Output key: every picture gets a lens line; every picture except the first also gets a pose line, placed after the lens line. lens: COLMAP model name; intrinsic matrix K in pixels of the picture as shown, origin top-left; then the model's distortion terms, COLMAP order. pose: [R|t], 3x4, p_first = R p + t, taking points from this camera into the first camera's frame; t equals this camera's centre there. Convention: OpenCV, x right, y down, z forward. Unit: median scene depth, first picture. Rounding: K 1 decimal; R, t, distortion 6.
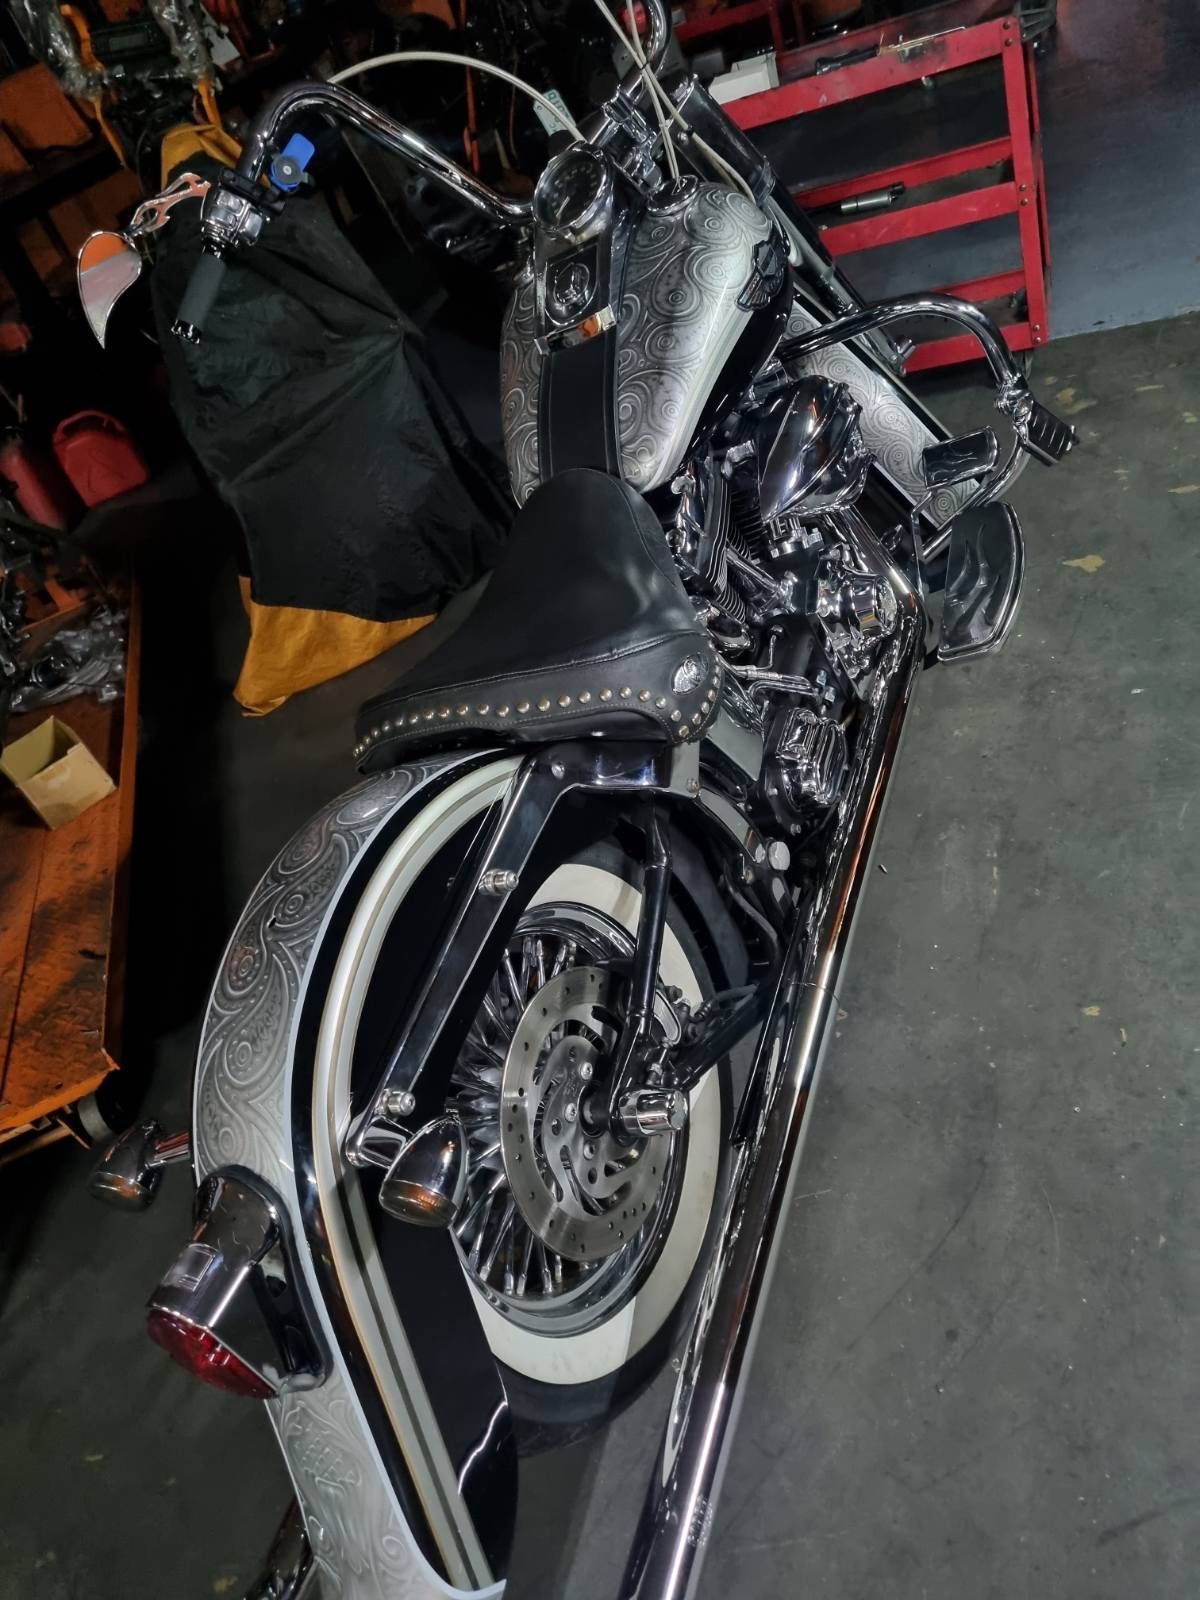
lens RADIAL K [[1195.3, 0, 606.6], [0, 1195.3, 790.9], [0, 0, 1]] dist [0.060703, -0.049673]
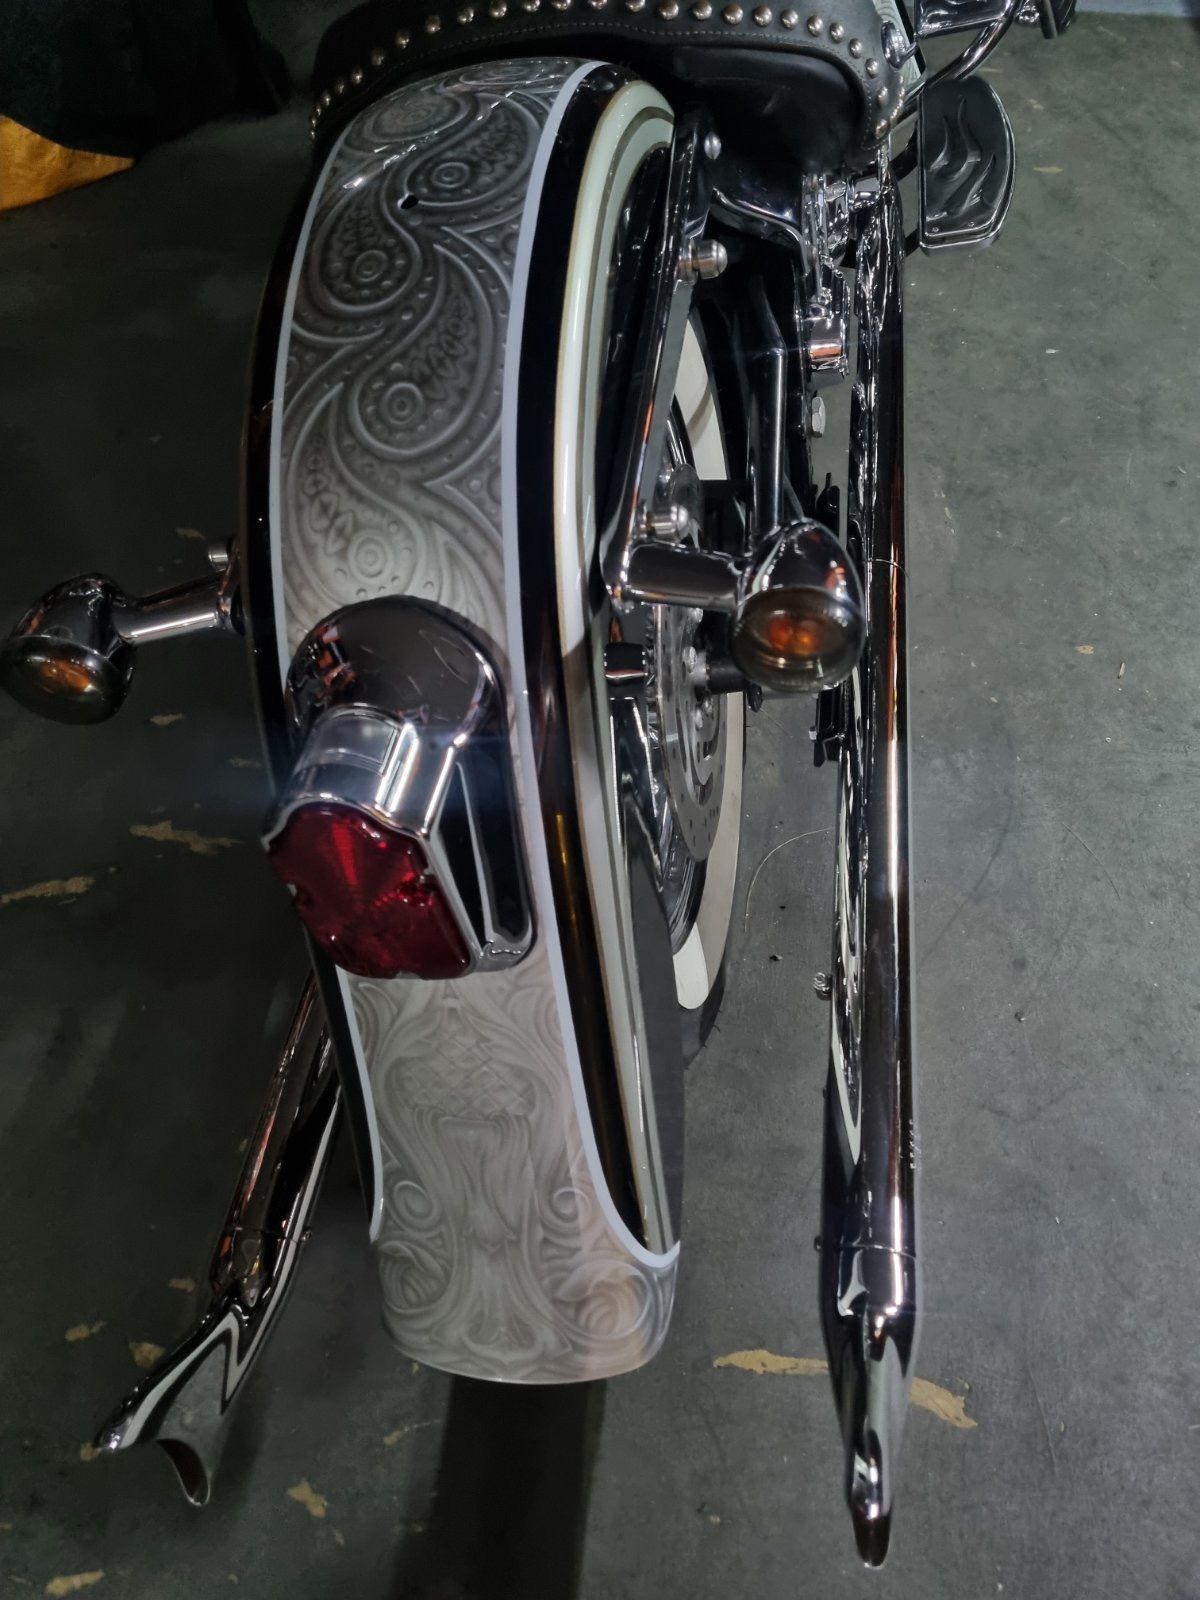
lens RADIAL K [[1223.6, 0, 628.5], [0, 1223.6, 799.7], [0, 0, 1]] dist [0.058492, -0.056883]
pose [[0.928288, 0.035661, 0.370149, -0.311780], [-0.096807, 0.984244, 0.147957, 0.232188], [-0.359041, -0.173180, 0.917114, 0.313316]]
